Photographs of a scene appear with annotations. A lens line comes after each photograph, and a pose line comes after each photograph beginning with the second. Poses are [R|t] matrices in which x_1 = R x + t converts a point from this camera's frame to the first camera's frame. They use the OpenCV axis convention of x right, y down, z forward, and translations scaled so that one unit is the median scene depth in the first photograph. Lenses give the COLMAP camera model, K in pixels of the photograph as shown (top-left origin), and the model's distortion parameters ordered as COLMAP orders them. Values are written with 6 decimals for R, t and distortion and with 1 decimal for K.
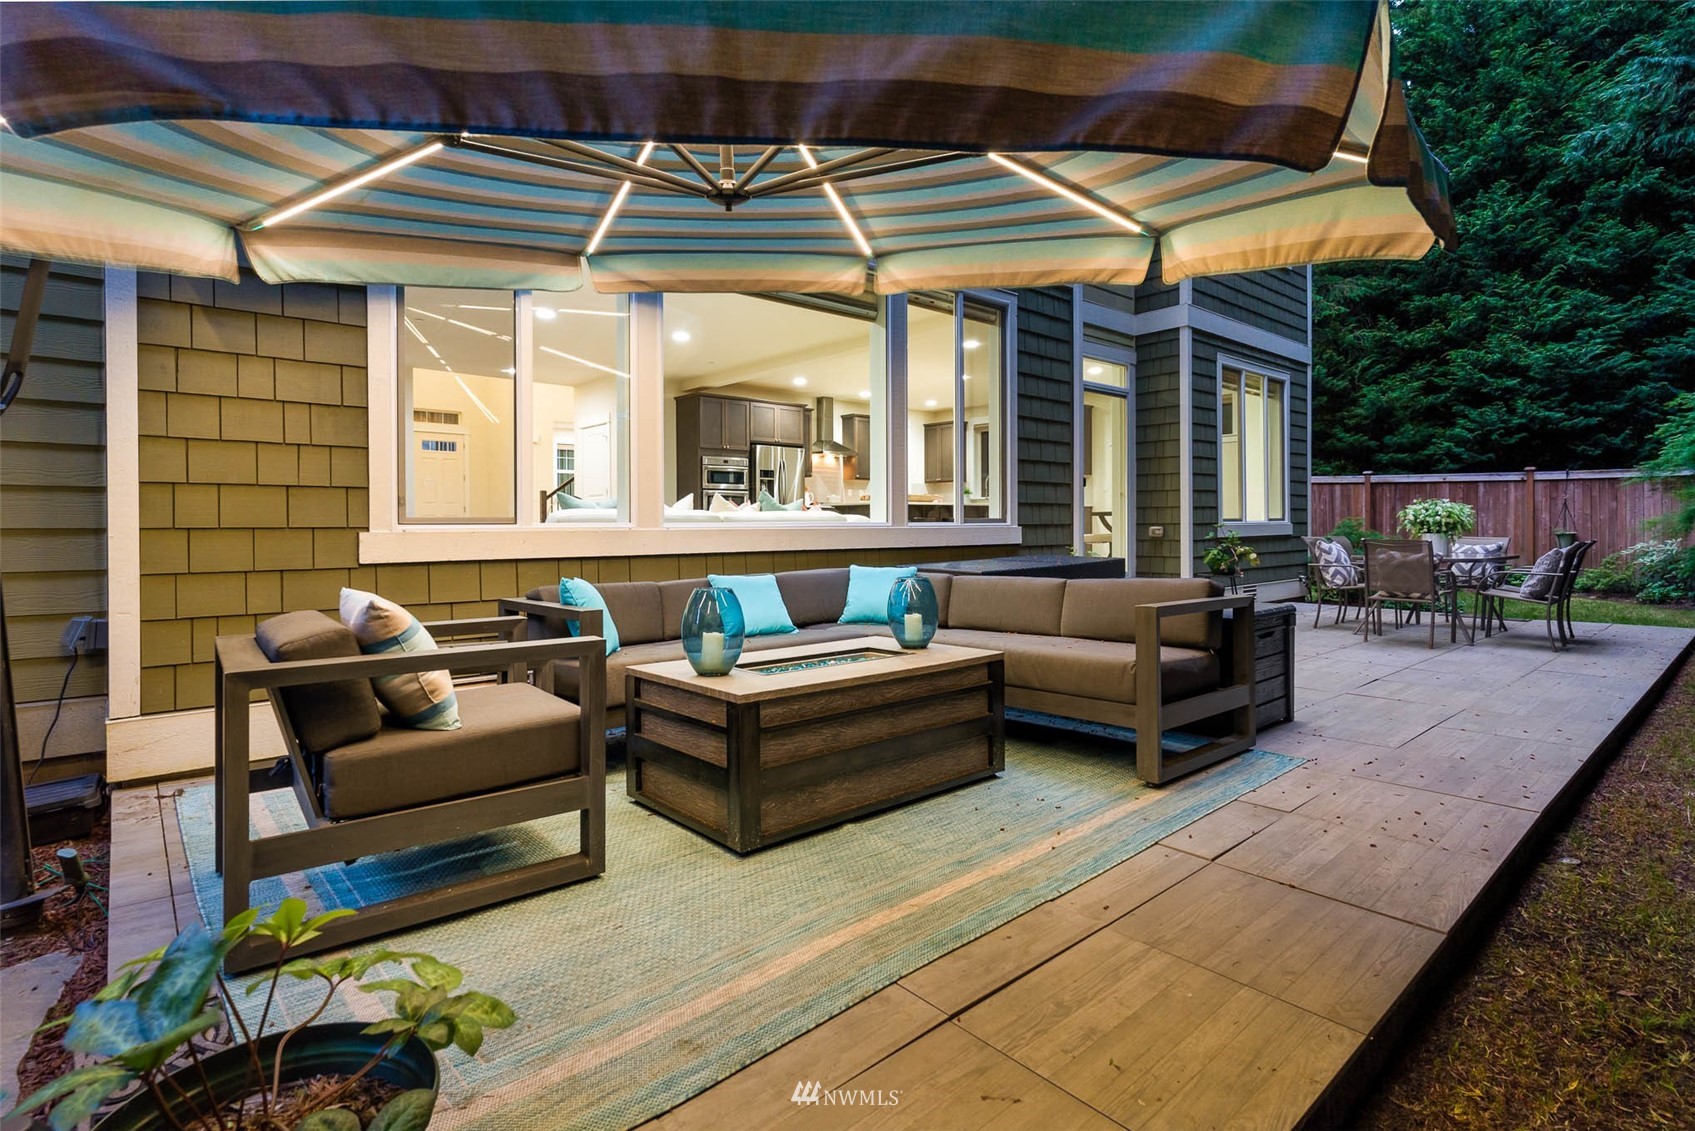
lens RADIAL K [[821.9, 0, 851.8], [0, 821.9, 534.0], [0, 0, 1]] dist [0.000599, 0.000075]
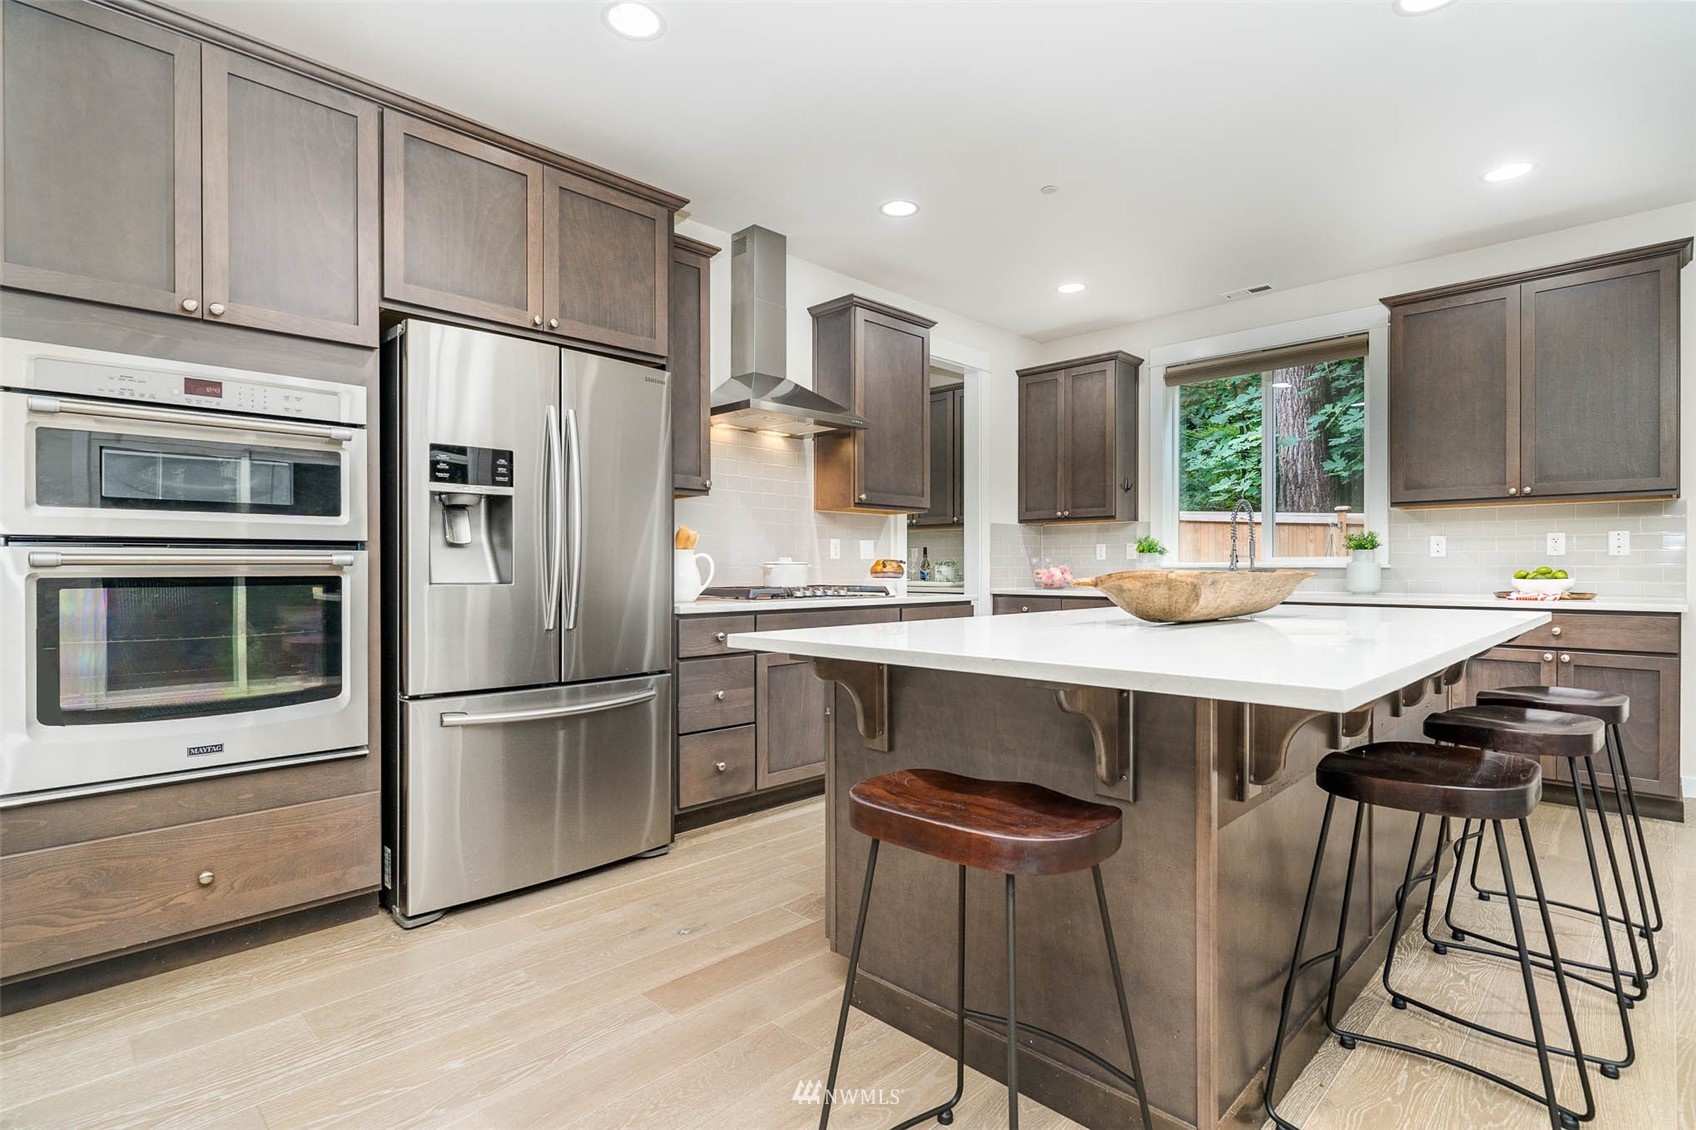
lens RADIAL K [[819.1, 0, 848.0], [0, 819.1, 565.0], [0, 0, 1]] dist [0.002112, 0.000380]
pose [[0.997029, 0.003660, 0.076942, -0.022366], [-0.003557, 0.999993, -0.001469, -0.043379], [-0.076947, 0.001191, 0.997034, 0.697902]]
